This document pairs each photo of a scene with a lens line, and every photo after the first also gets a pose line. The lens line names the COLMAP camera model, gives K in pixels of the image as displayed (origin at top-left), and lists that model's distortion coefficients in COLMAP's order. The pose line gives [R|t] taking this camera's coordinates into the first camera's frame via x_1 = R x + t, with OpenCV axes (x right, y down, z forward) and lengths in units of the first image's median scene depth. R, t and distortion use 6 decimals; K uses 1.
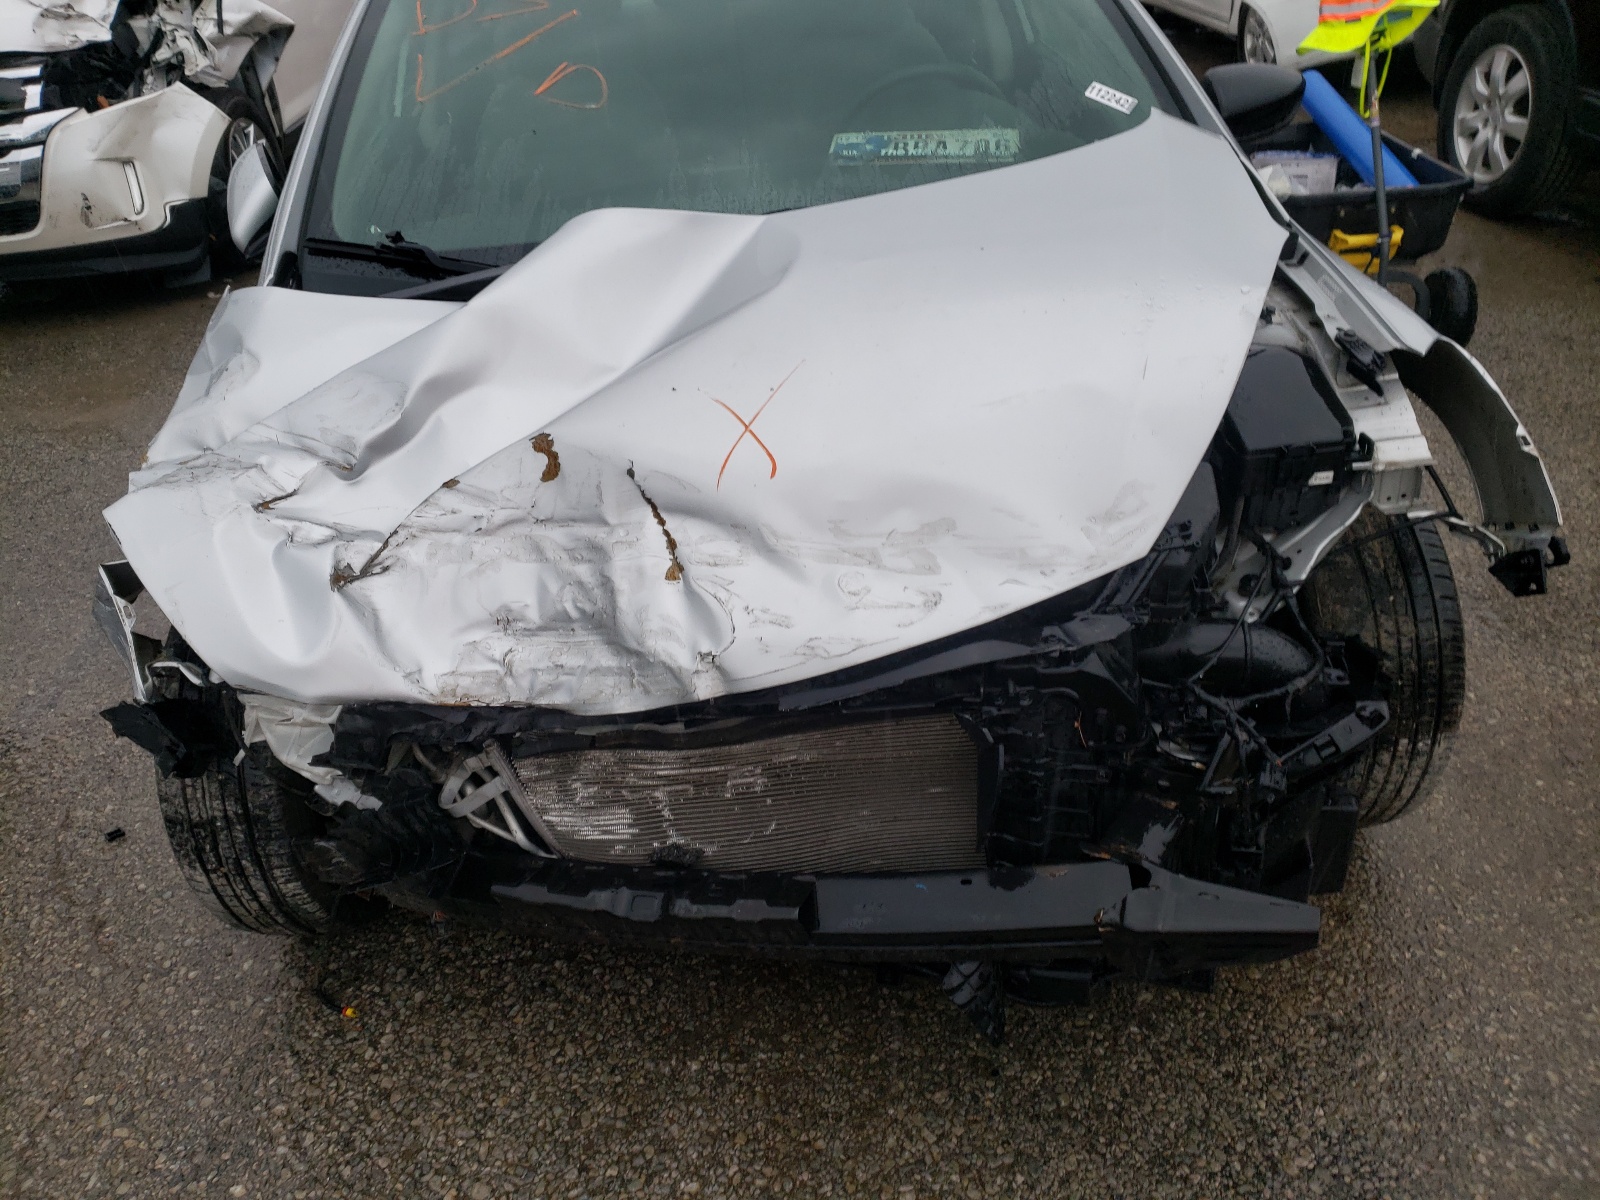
lens RADIAL K [[1455.5, 0, 775.9], [0, 1455.5, 608.6], [0, 0, 1]] dist [0.073318, 0.002521]
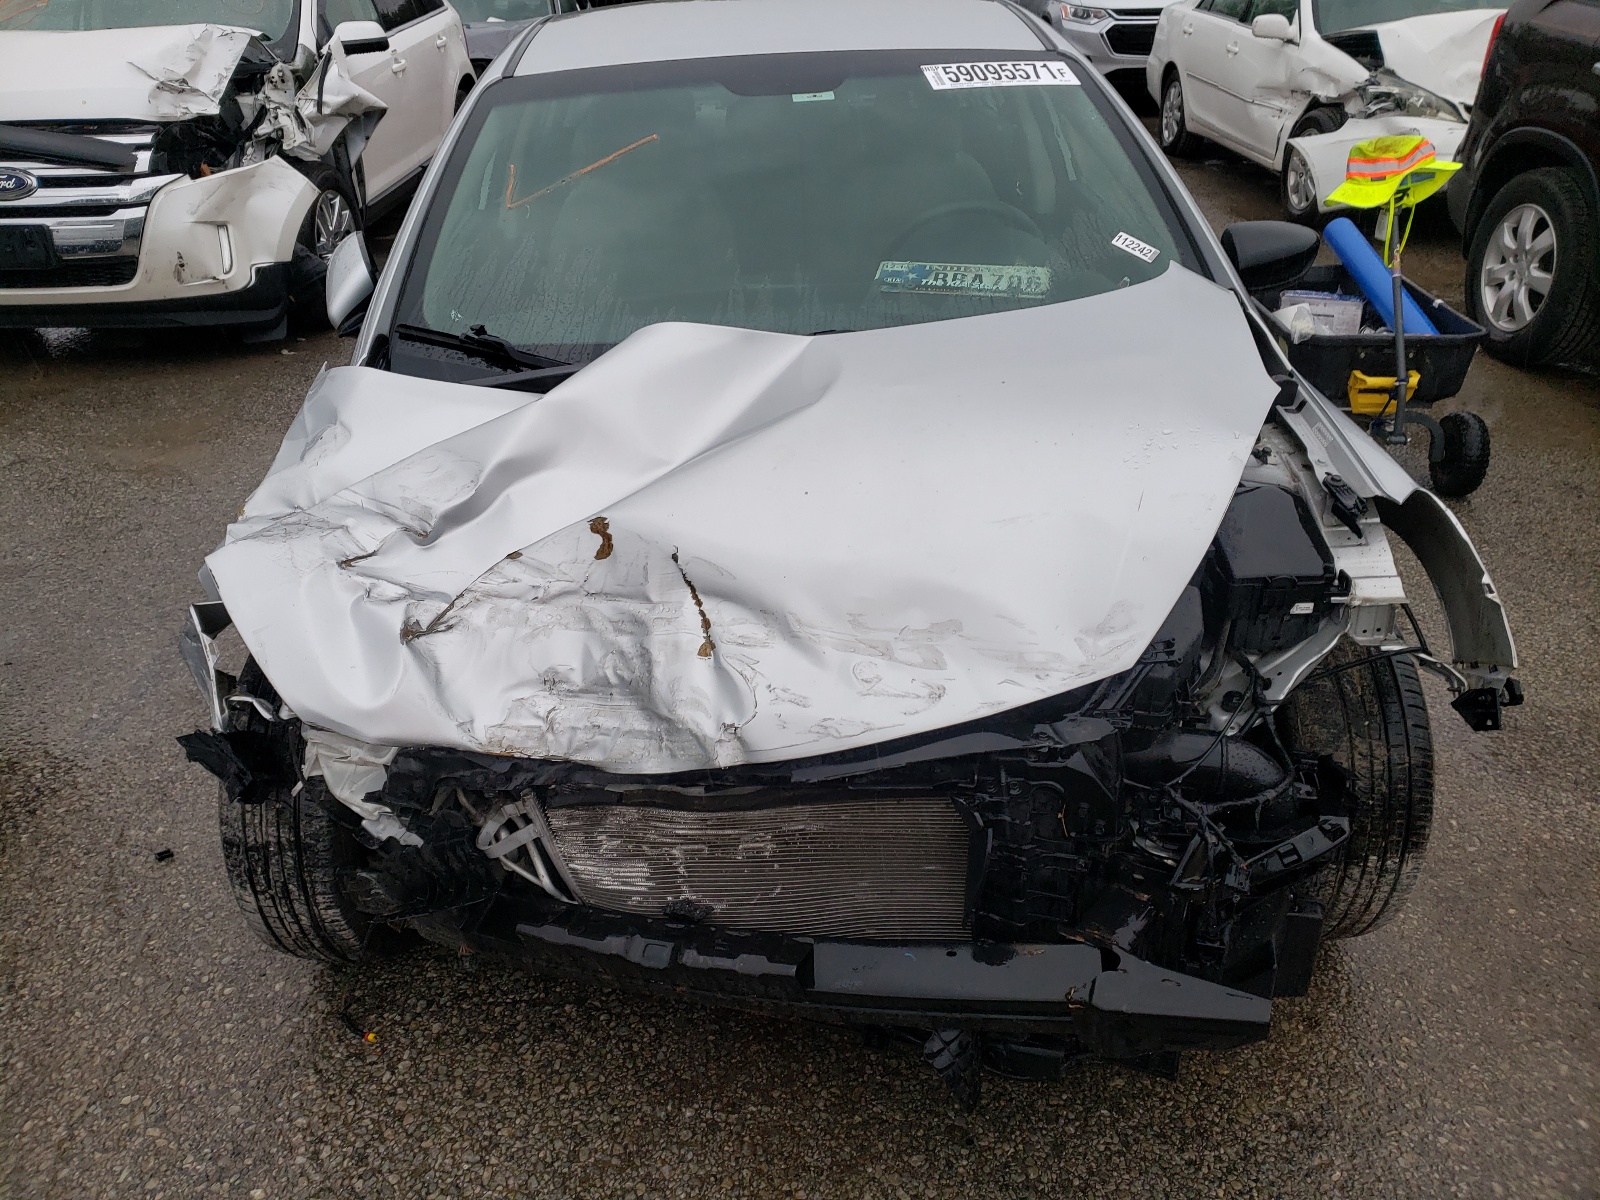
lens RADIAL K [[1514.8, 0, 756.1], [0, 1514.8, 583.1], [0, 0, 1]] dist [0.083782, -0.144787]
pose [[0.996775, 0.072865, -0.033629, 0.002592], [-0.074998, 0.994914, -0.067247, -0.000346], [0.028558, 0.069552, 0.997169, -0.133978]]
